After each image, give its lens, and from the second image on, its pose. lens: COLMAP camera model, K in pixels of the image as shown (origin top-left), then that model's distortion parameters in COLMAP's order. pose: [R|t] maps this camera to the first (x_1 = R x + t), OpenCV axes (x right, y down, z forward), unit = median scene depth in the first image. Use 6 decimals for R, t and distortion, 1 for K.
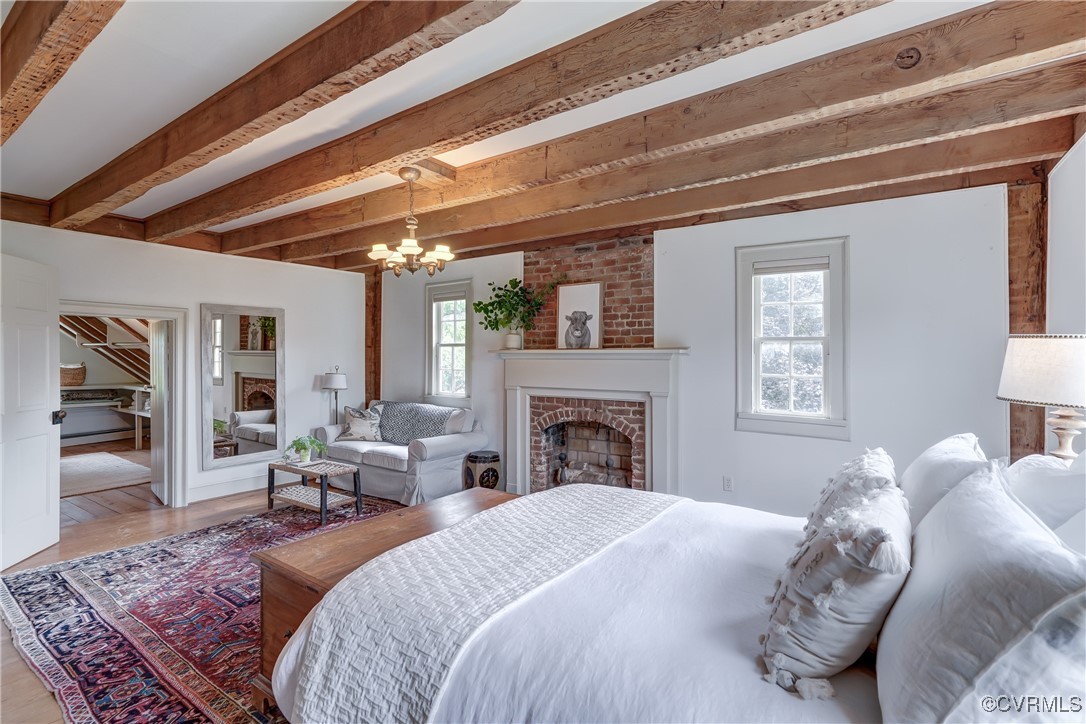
lens RADIAL K [[510.0, 0, 543.0], [0, 510.0, 362.0], [0, 0, 1]] dist [0.023919, -0.000027]
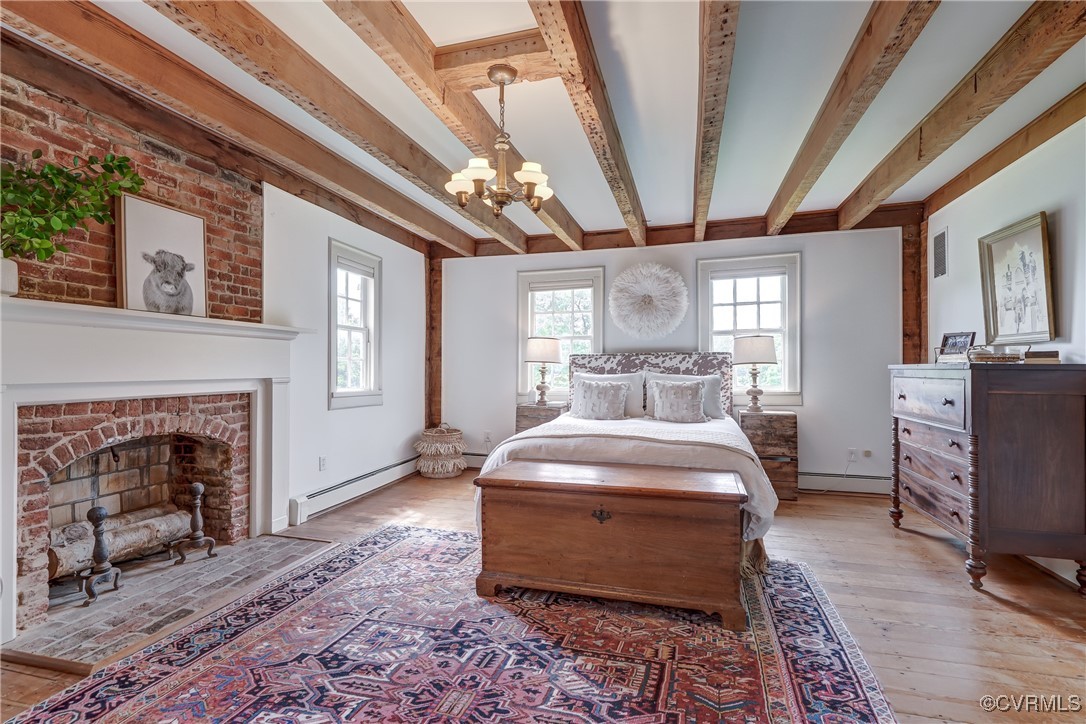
lens RADIAL K [[510.0, 0, 543.0], [0, 510.0, 362.0], [0, 0, 1]] dist [0.023919, -0.000027]
pose [[-0.316832, 0.007036, 0.948456, -0.668841], [0.004537, 0.999972, -0.005902, 0.037139], [-0.948471, 0.002433, -0.316855, 0.798333]]
